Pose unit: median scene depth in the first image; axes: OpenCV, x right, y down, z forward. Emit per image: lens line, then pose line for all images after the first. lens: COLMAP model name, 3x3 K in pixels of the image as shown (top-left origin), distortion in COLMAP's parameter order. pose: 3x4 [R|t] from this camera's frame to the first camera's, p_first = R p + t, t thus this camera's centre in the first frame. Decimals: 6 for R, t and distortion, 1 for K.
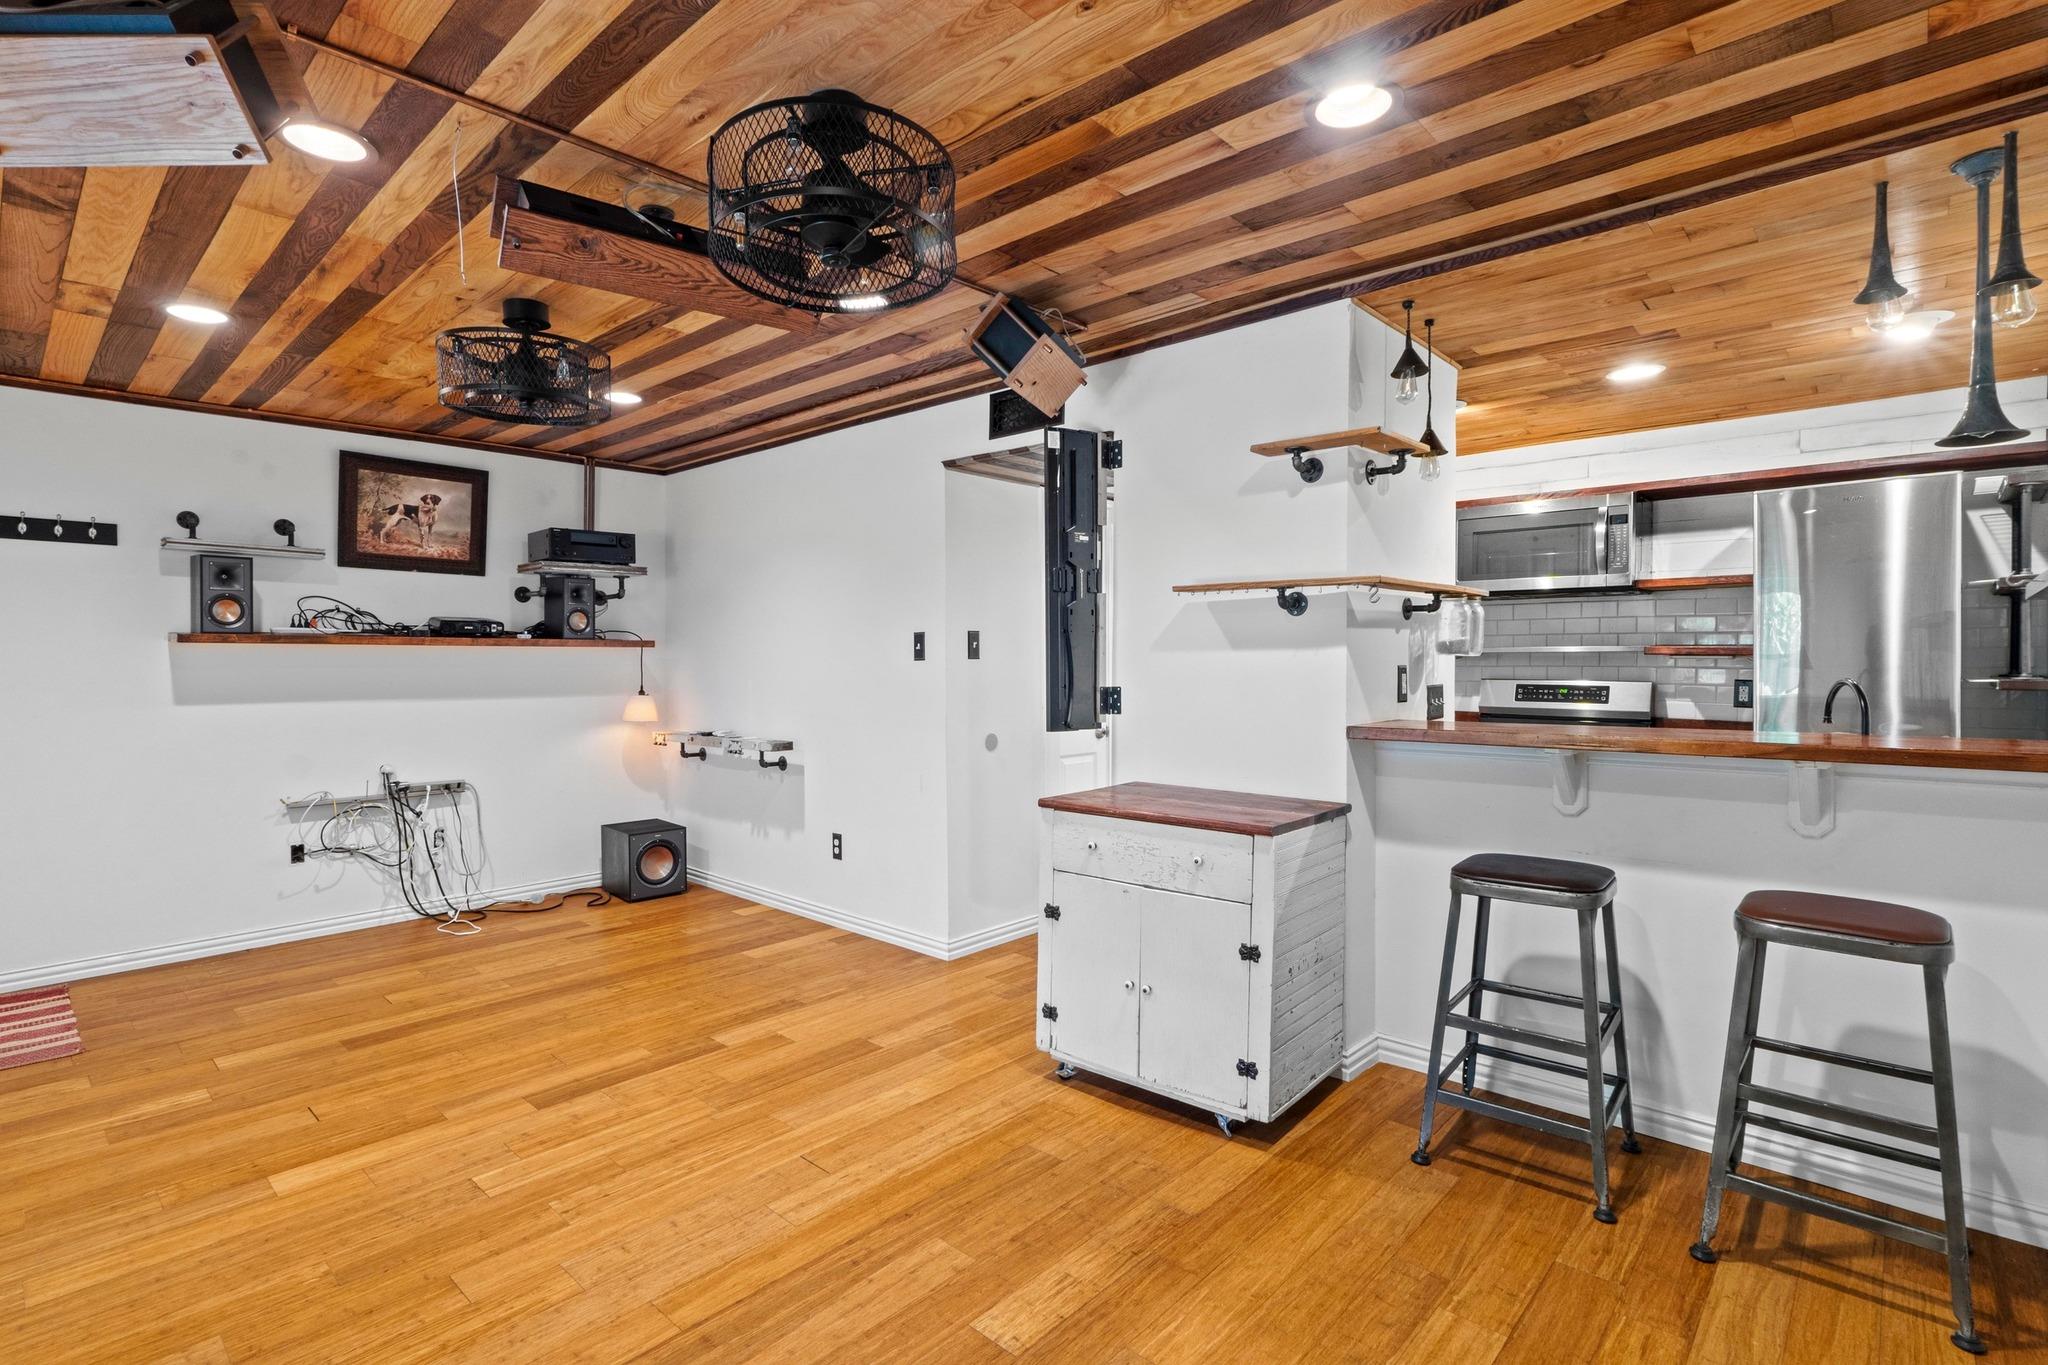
lens RADIAL K [[975.5, 0, 1025.5], [0, 975.5, 669.9], [0, 0, 1]] dist [-0.004657, -0.000205]
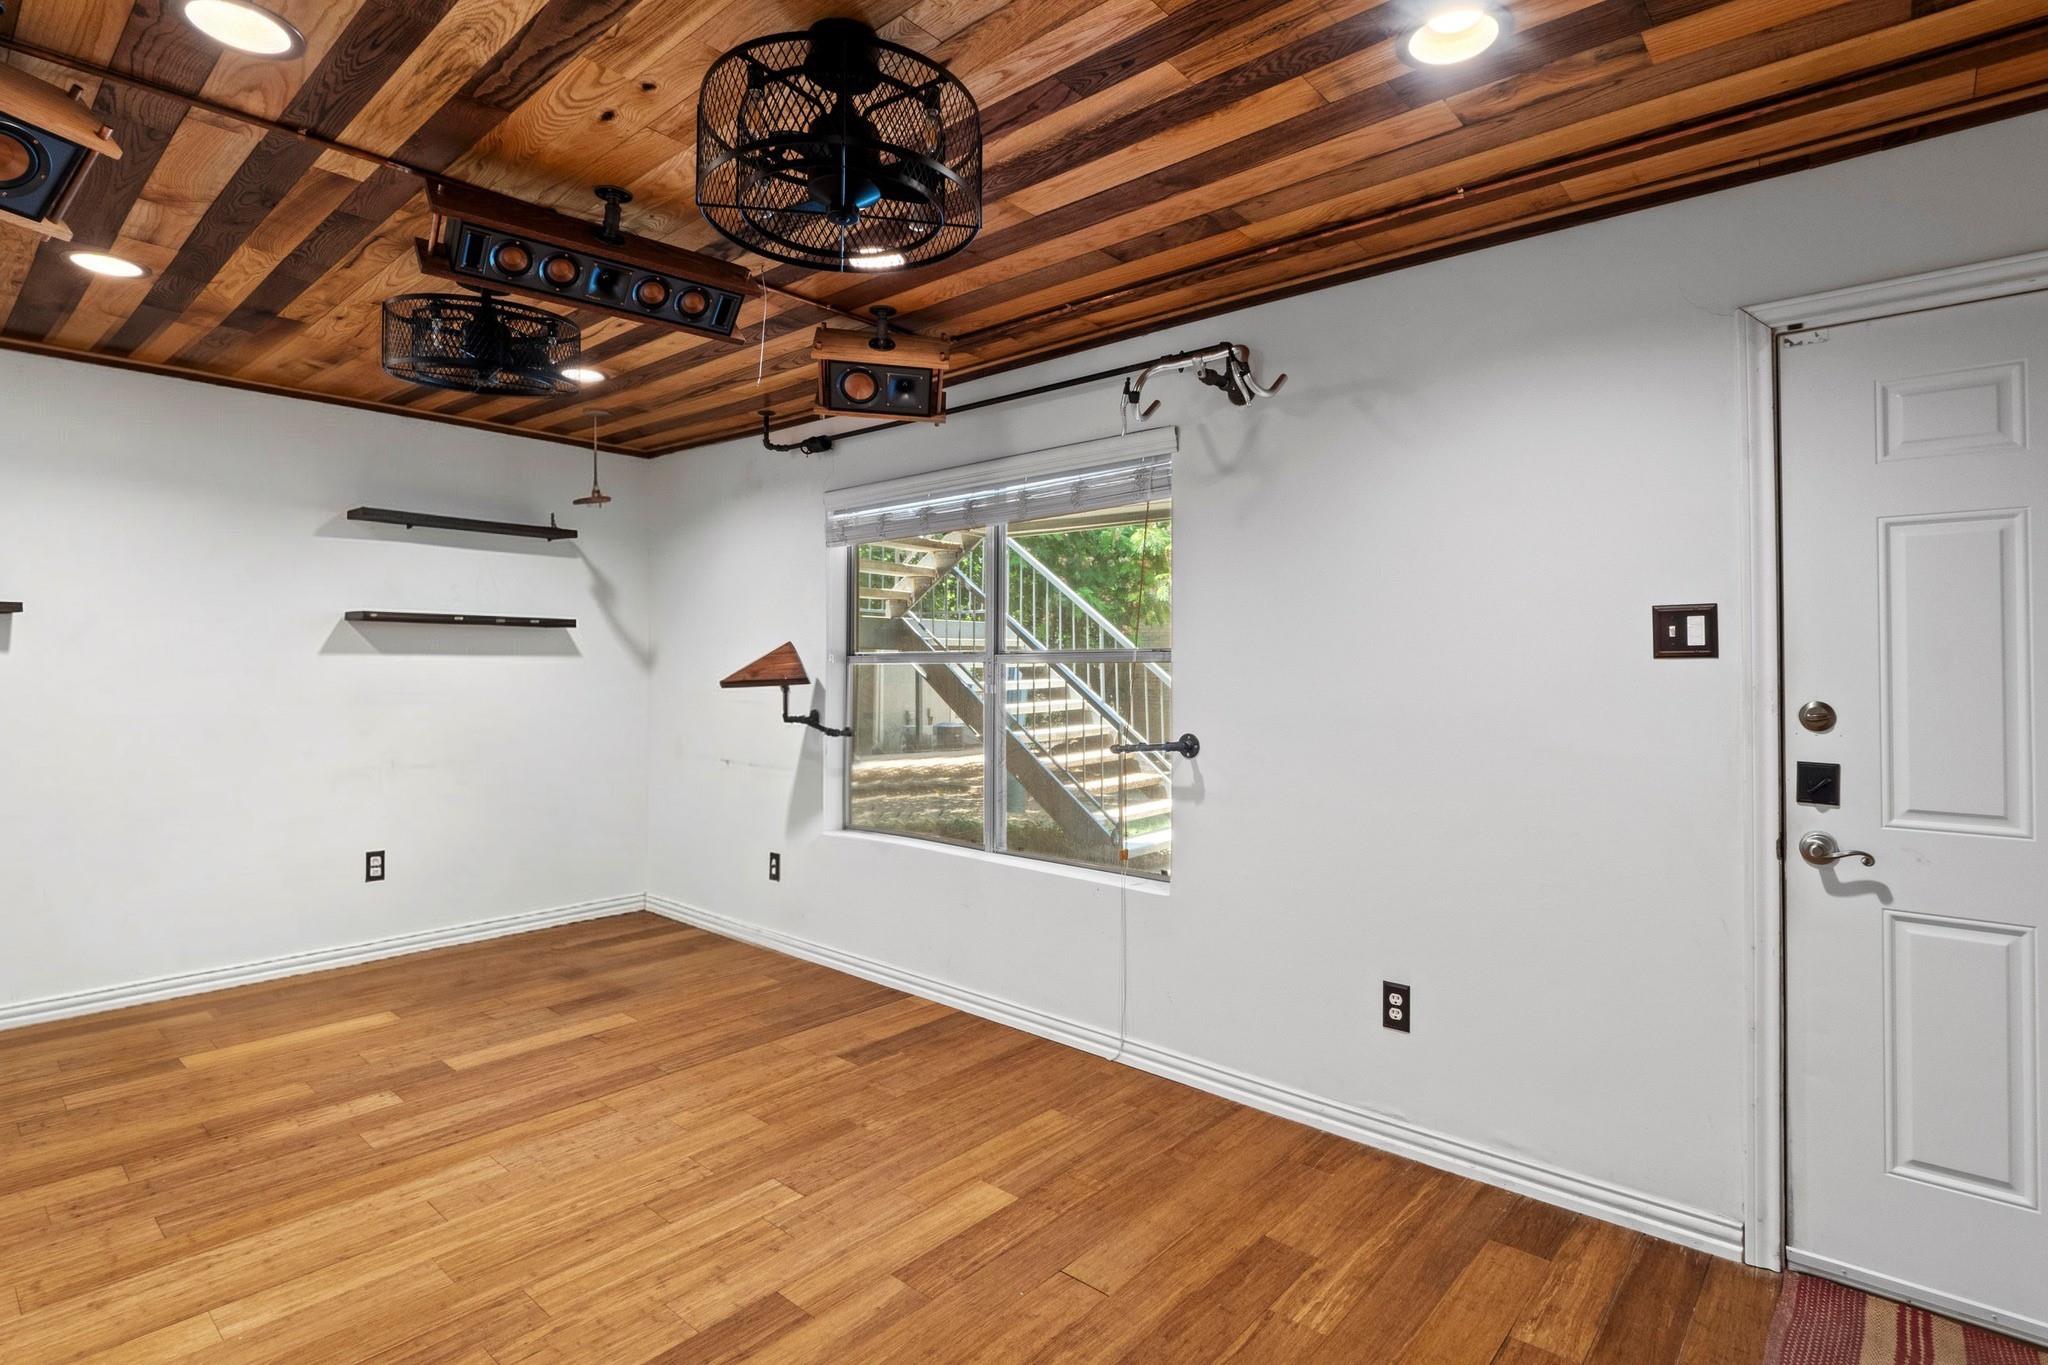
lens RADIAL K [[975.5, 0, 1019.6], [0, 975.5, 662.5], [0, 0, 1]] dist [-0.004657, -0.000205]
pose [[-0.999581, -0.002102, -0.028870, -0.749477], [-0.002299, 0.999974, 0.006777, -0.017522], [0.028855, 0.006840, -0.999560, 1.958728]]
